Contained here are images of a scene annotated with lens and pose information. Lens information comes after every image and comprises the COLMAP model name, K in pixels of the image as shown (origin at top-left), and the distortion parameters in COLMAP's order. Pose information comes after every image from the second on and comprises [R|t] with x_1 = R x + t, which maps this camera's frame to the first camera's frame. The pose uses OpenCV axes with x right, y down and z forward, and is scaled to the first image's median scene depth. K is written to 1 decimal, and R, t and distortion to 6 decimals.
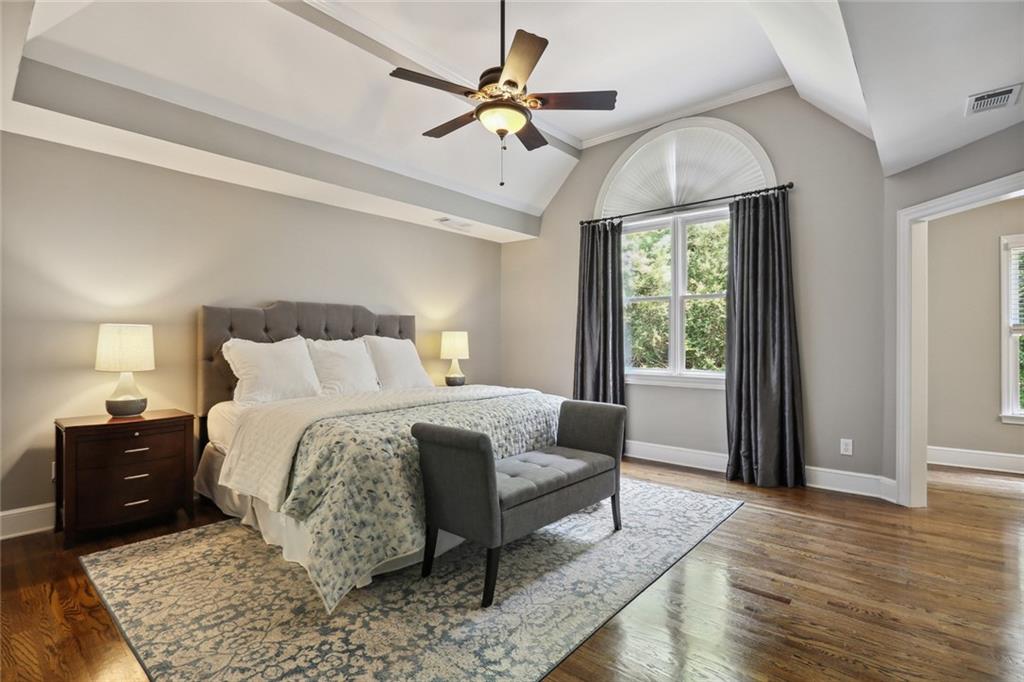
lens RADIAL K [[492.3, 0, 515.7], [0, 492.3, 345.8], [0, 0, 1]] dist [-0.013833, 0.003940]
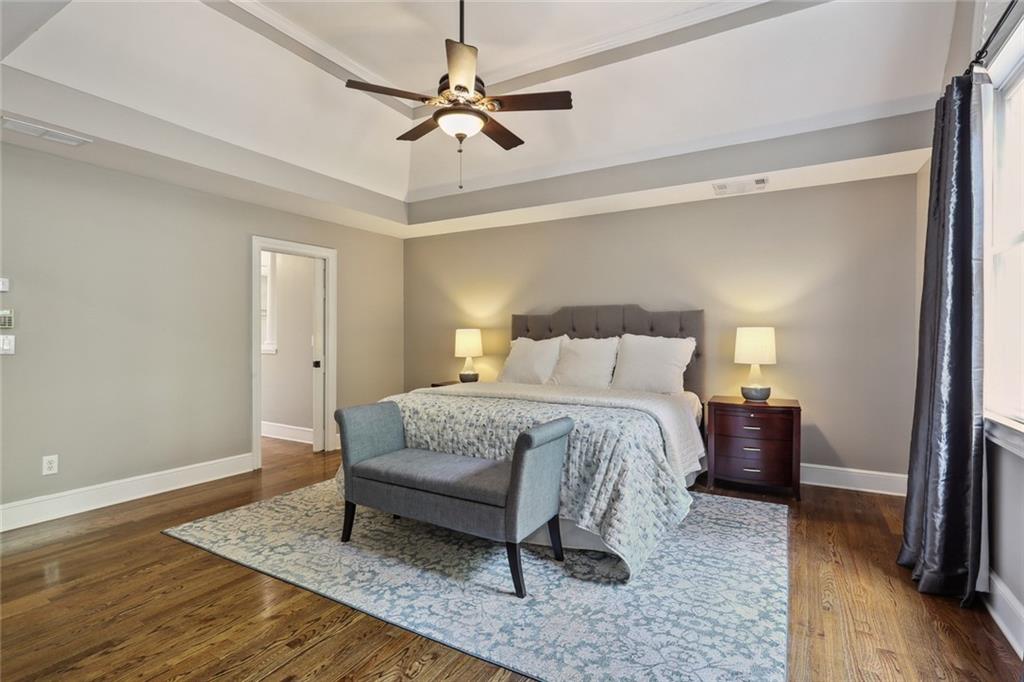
lens RADIAL K [[492.3, 0, 516.3], [0, 492.3, 336.8], [0, 0, 1]] dist [-0.013833, 0.003940]
pose [[0.174119, -0.000696, -0.984724, 0.892191], [-0.003753, 0.999992, -0.001370, -0.016617], [0.984717, 0.003935, 0.174115, 0.820384]]
